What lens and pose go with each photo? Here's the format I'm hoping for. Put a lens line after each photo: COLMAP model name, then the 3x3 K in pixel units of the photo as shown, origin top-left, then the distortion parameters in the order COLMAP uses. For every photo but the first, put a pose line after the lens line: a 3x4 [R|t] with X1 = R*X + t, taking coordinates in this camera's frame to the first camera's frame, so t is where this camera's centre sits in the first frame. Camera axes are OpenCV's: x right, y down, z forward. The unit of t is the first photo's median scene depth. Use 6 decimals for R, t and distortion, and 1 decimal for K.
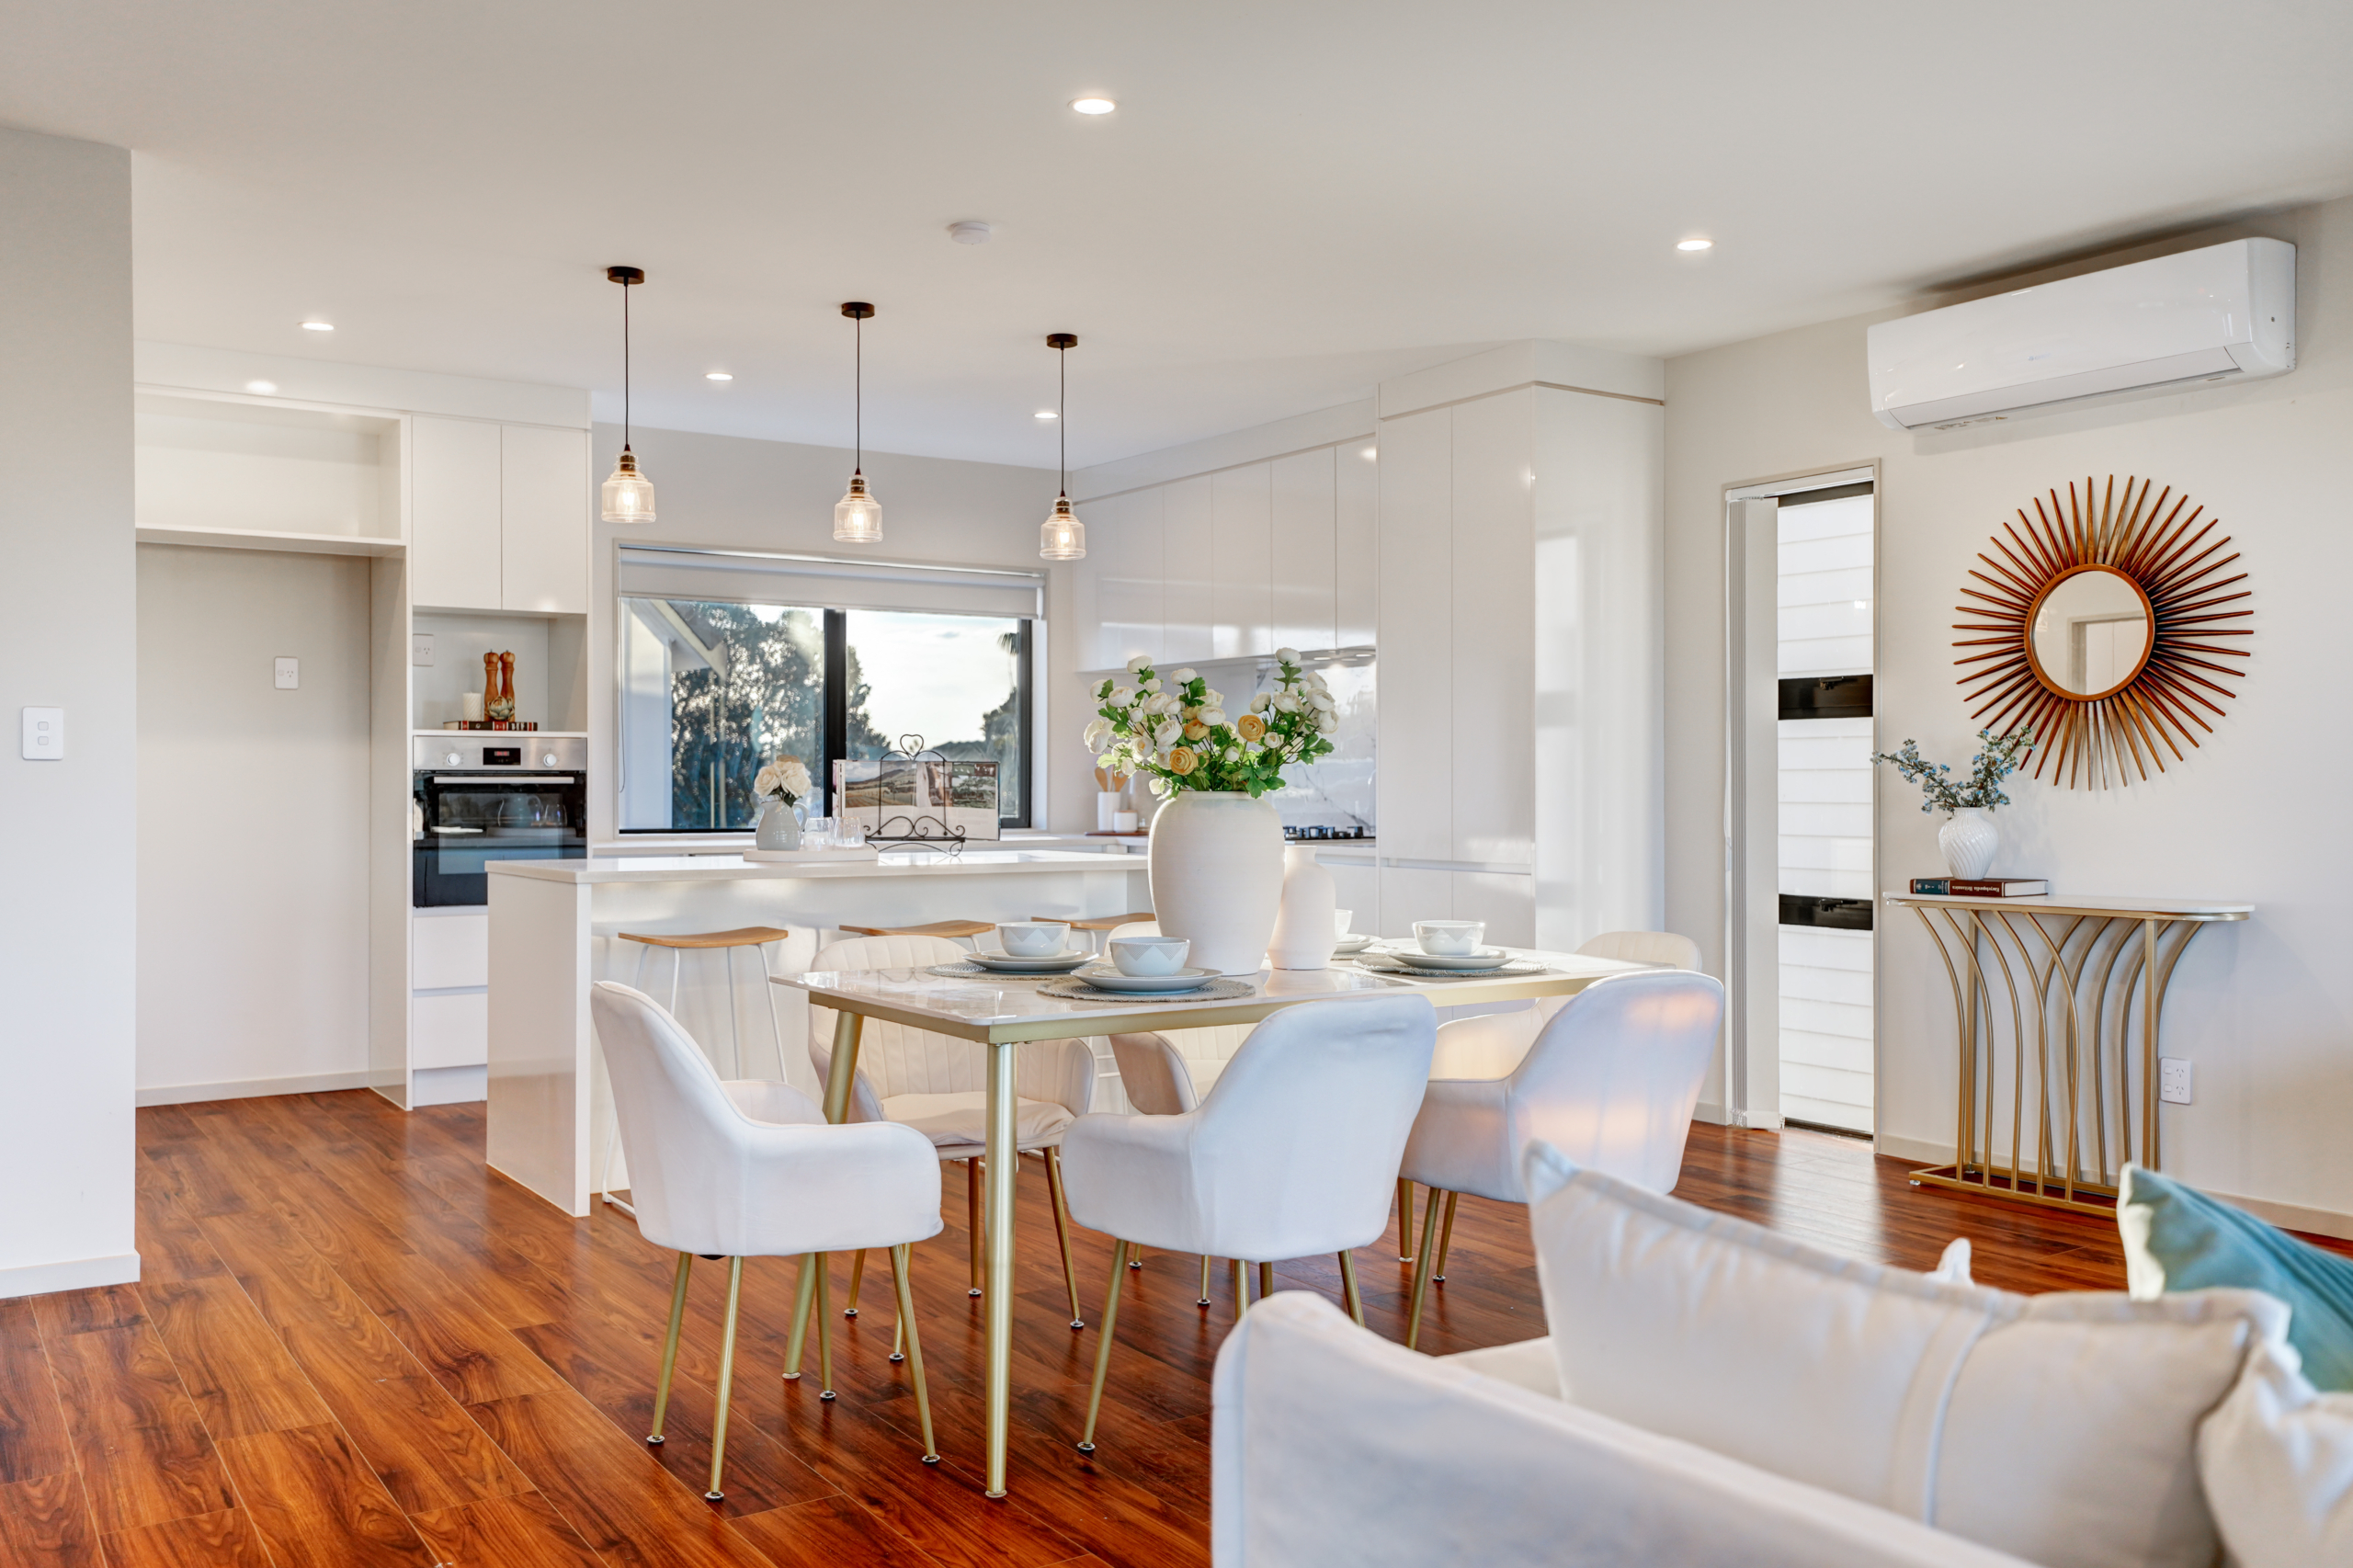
lens RADIAL K [[1927.7, 0, 977.0], [0, 1927.7, 789.1], [0, 0, 1]] dist [0.004397, 0.016914]
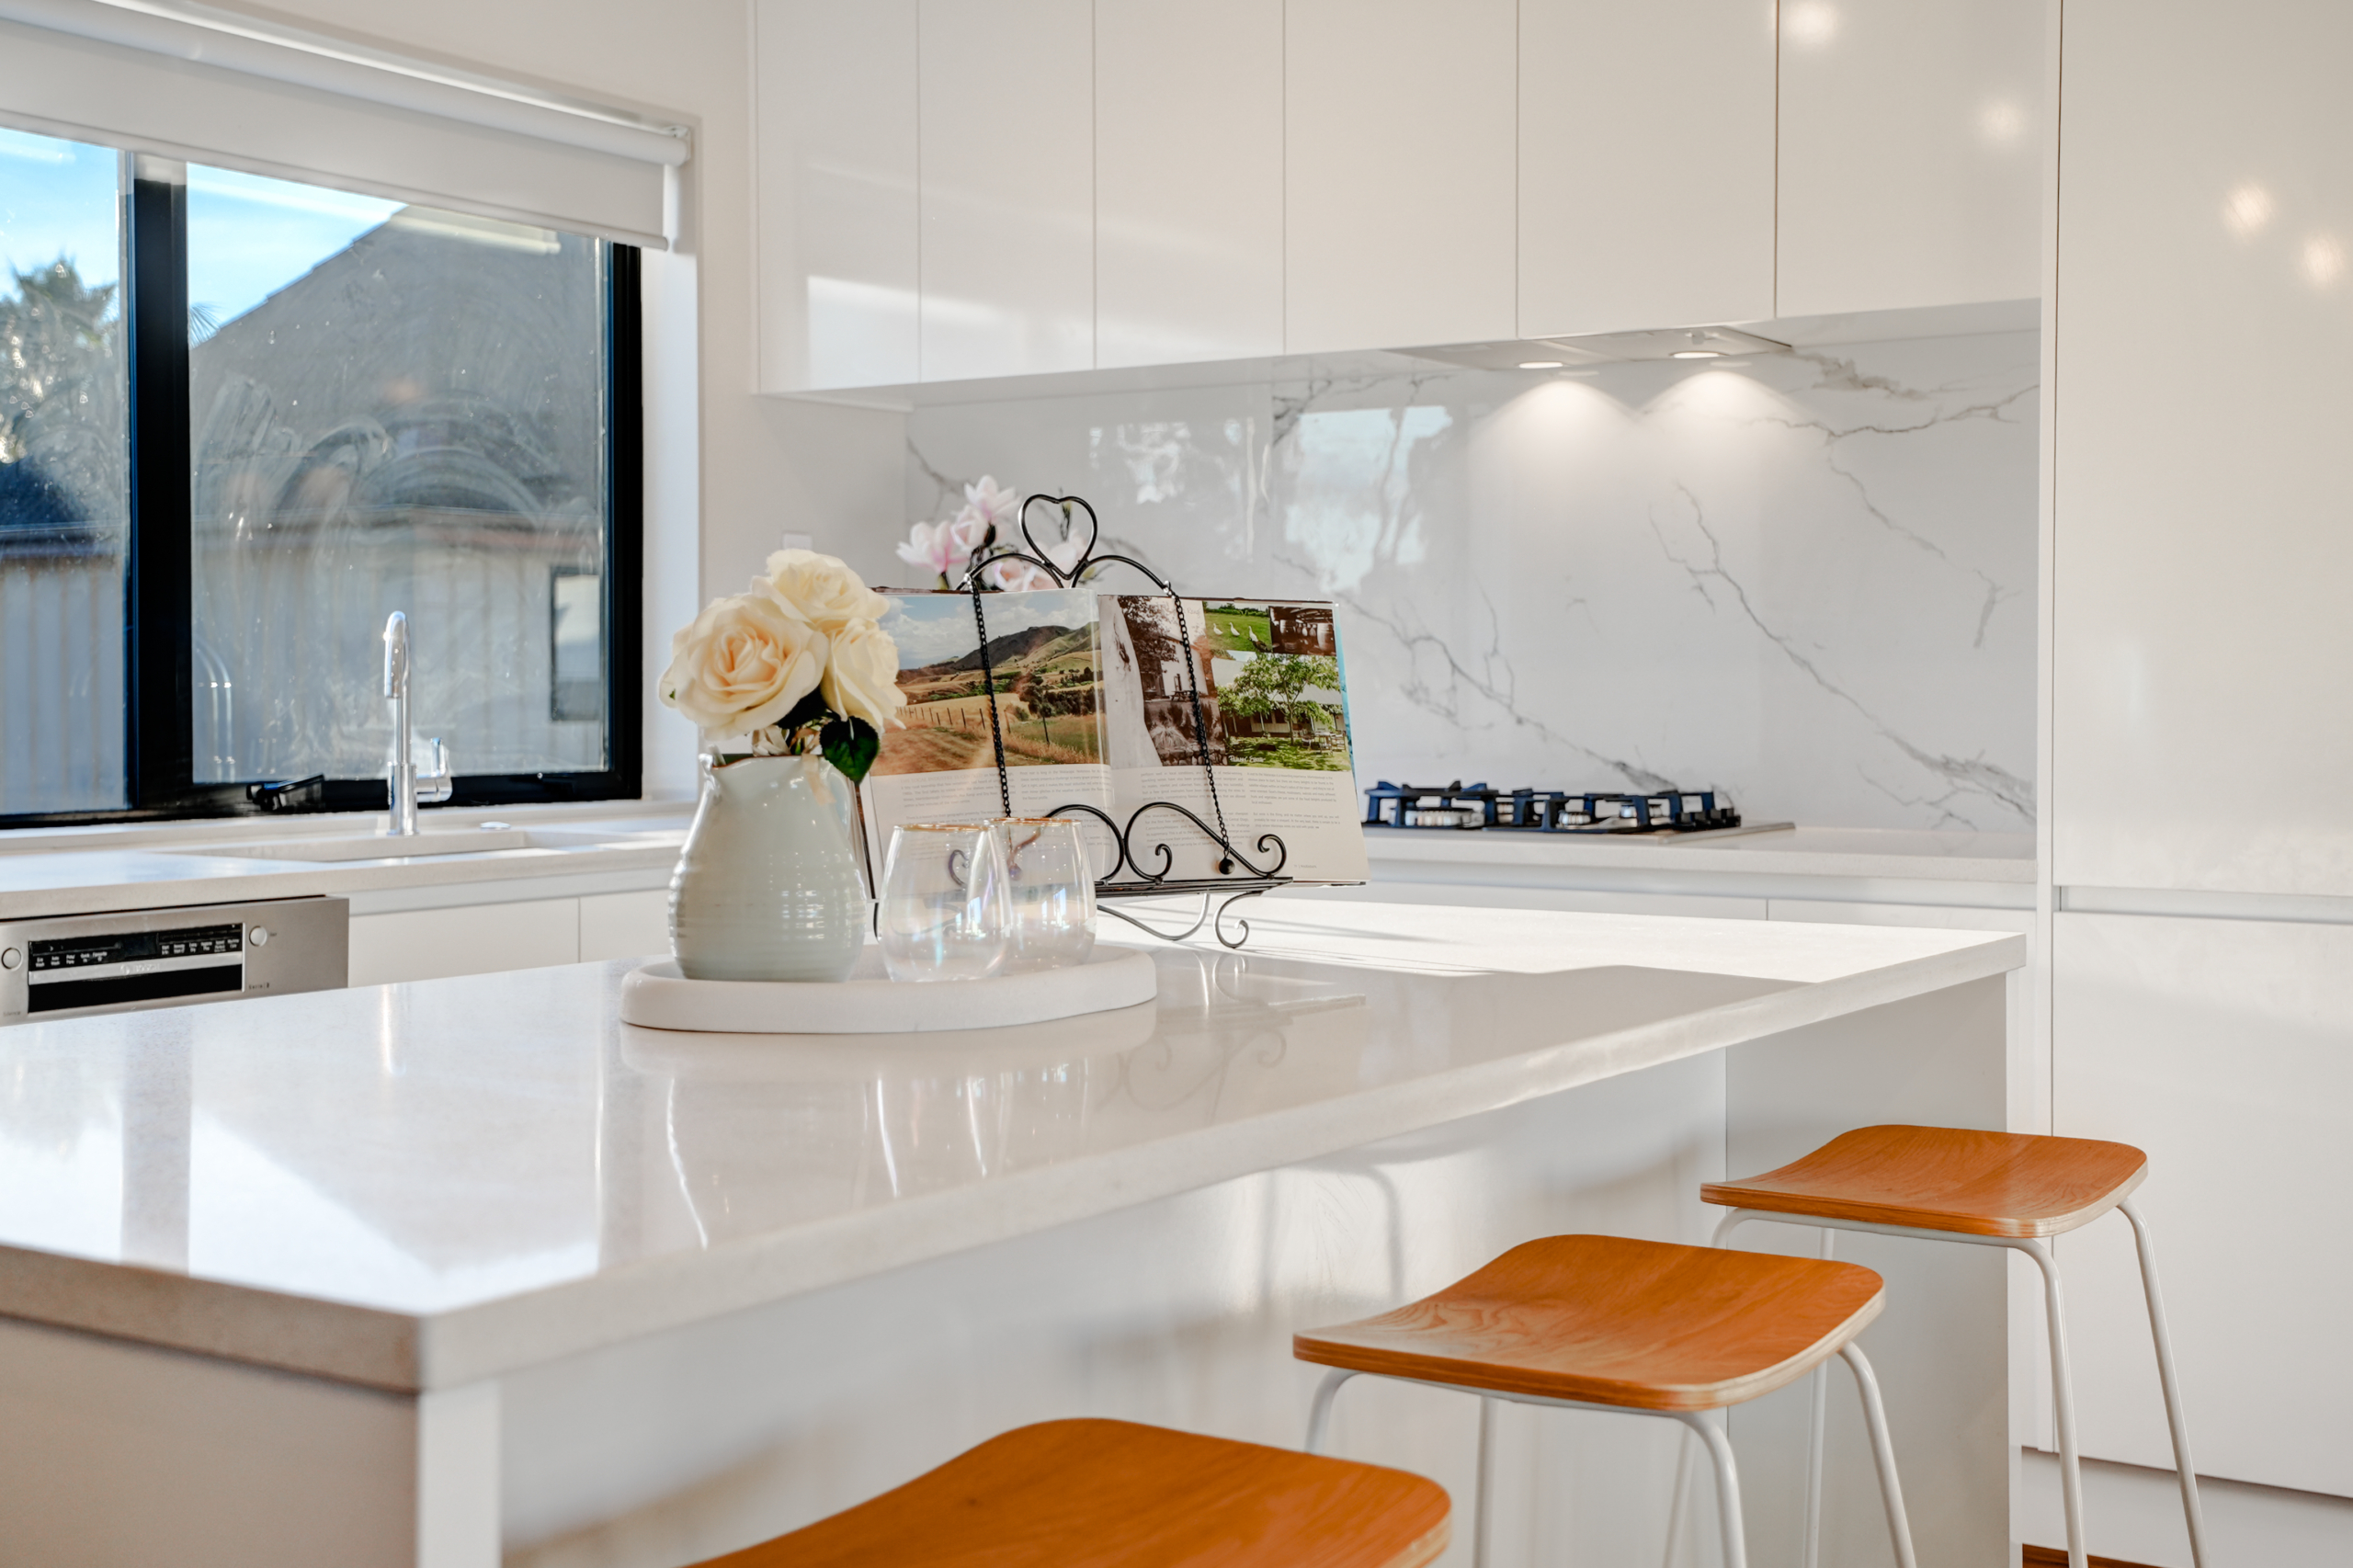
lens RADIAL K [[2843.5, 0, 1056.1], [0, 2843.5, 795.4], [0, 0, 1]] dist [-0.013724, 0.000000]
pose [[0.897899, -0.017030, 0.439872, -0.221728], [0.001234, 0.999345, 0.036171, -0.001093], [-0.440200, -0.031935, 0.897332, 0.691820]]
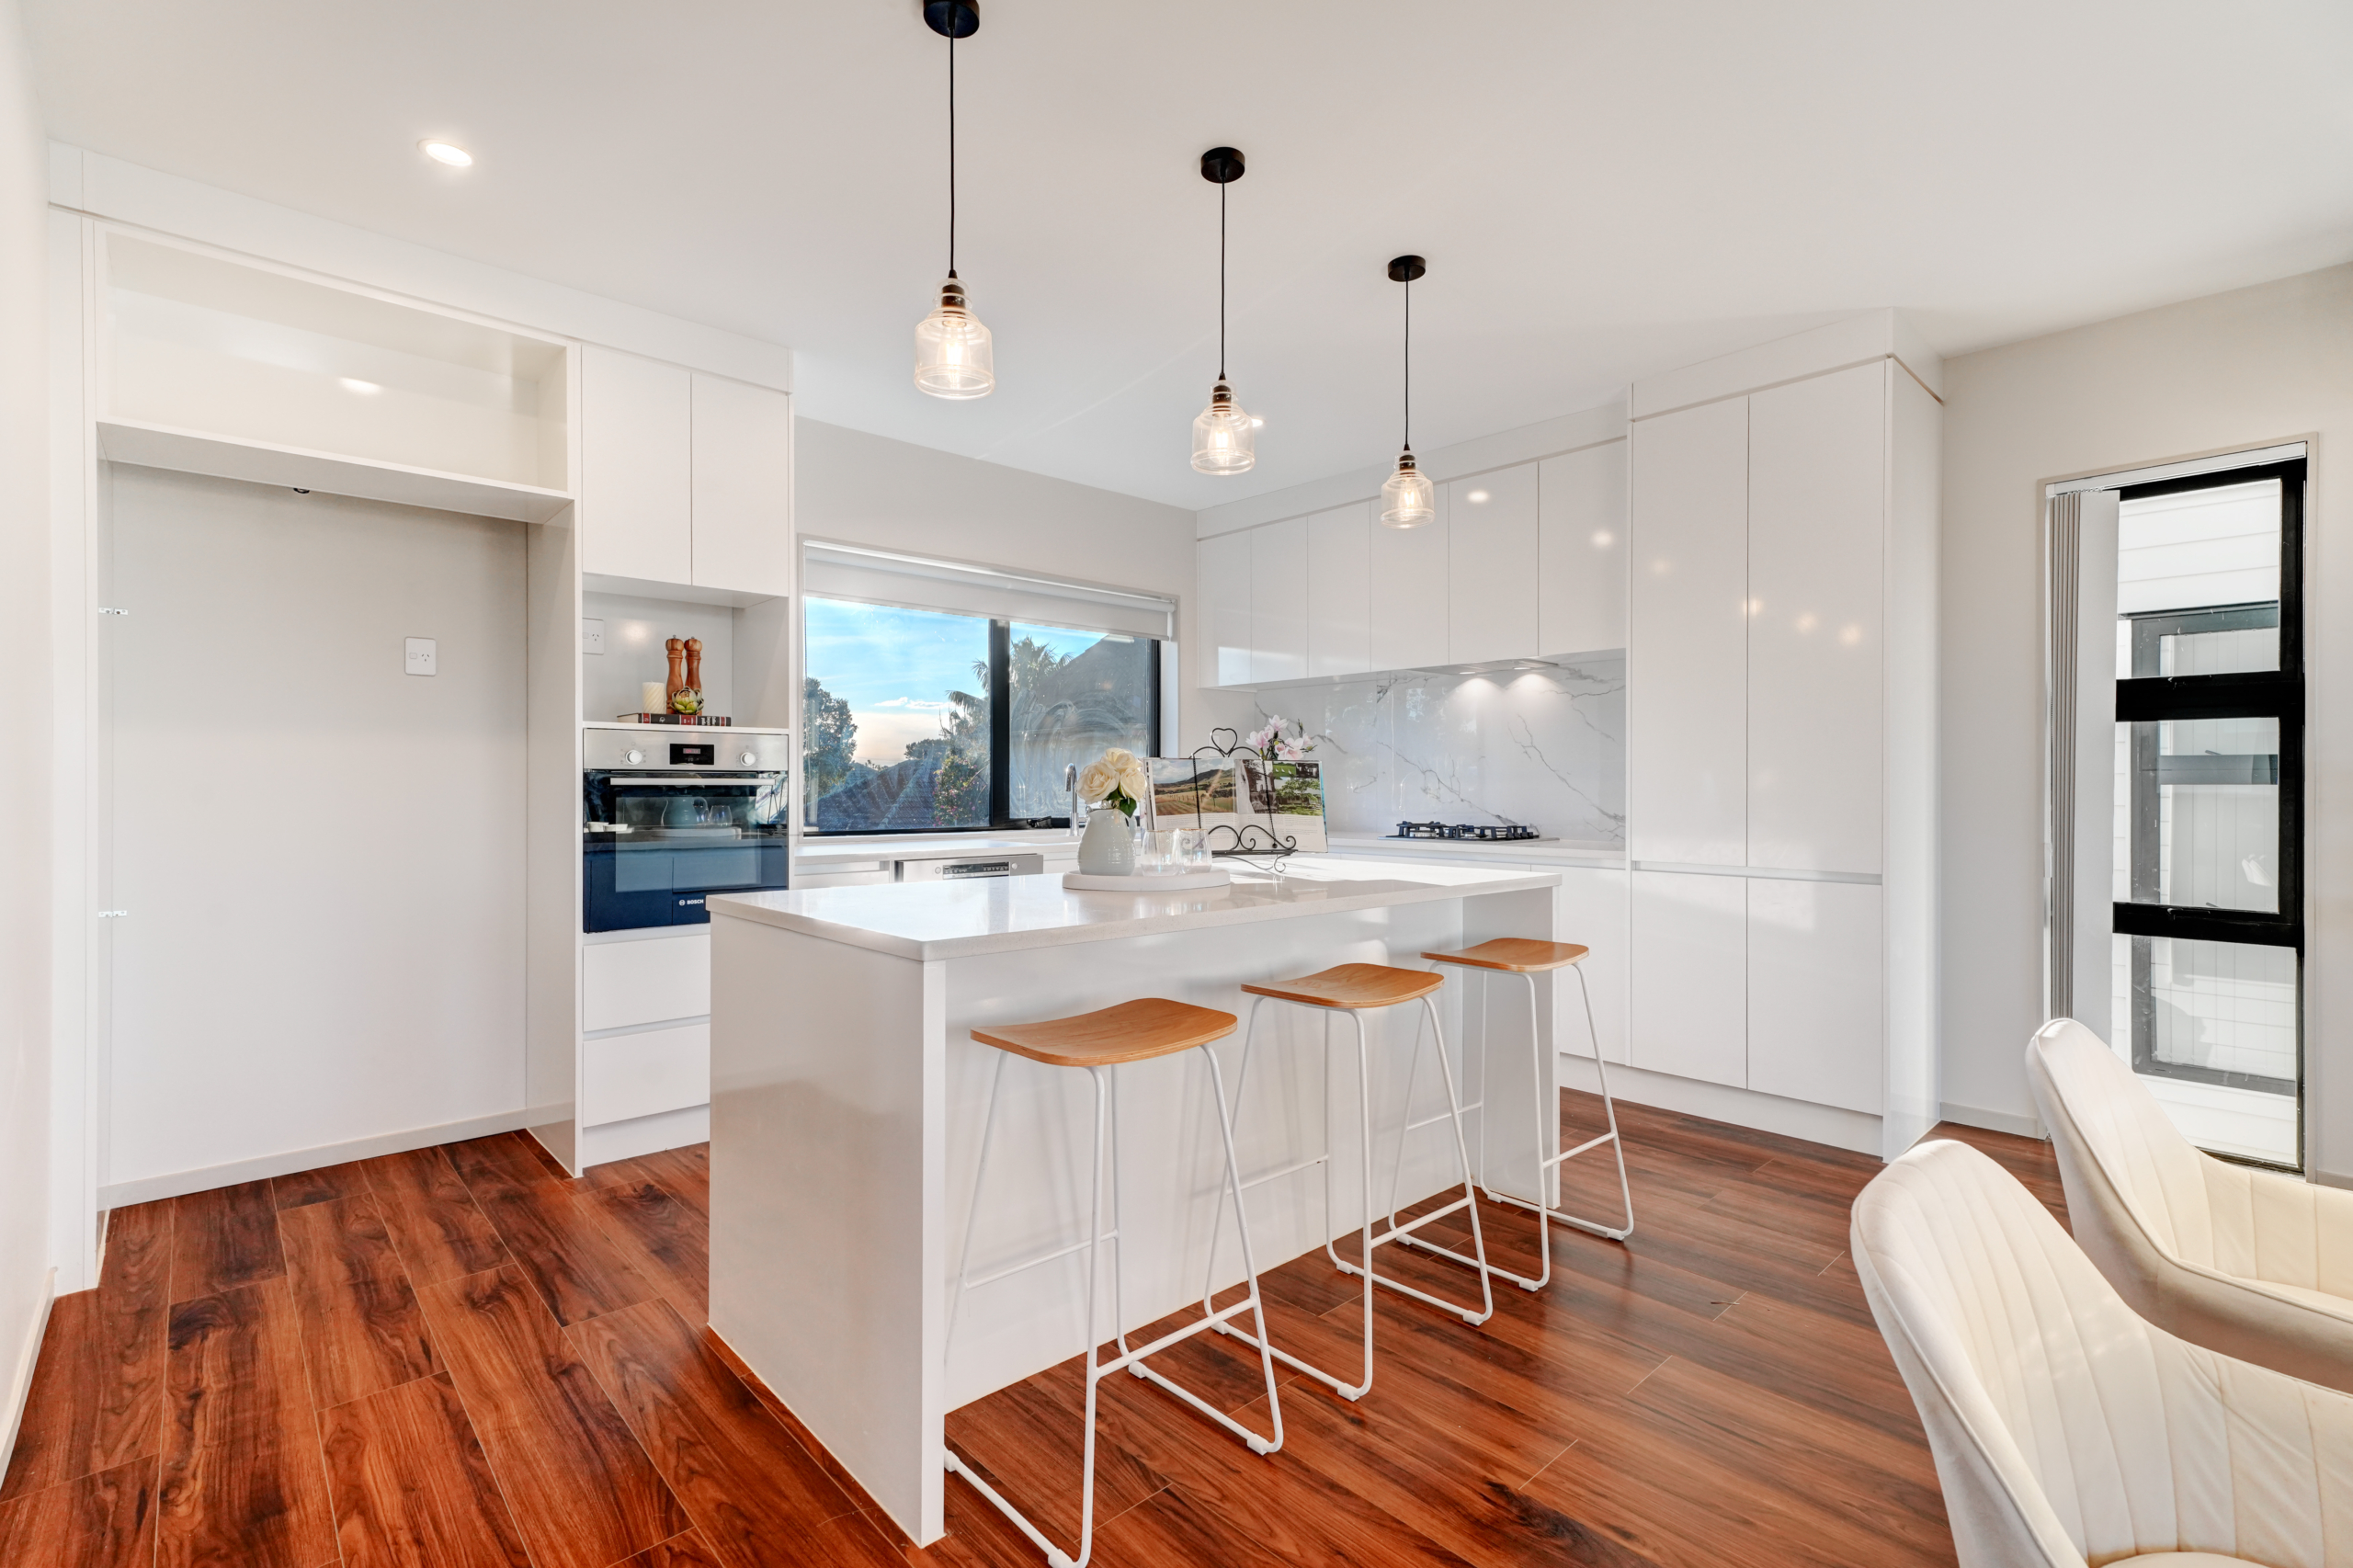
lens RADIAL K [[1064.6, 0, 1112.8], [0, 1064.6, 793.3], [0, 0, 1]] dist [-0.003667, 0.000559]
pose [[0.980280, -0.000415, 0.197614, -0.186063], [-0.000385, 0.999992, 0.004010, -0.001615], [-0.197614, -0.004007, 0.980272, 0.590281]]
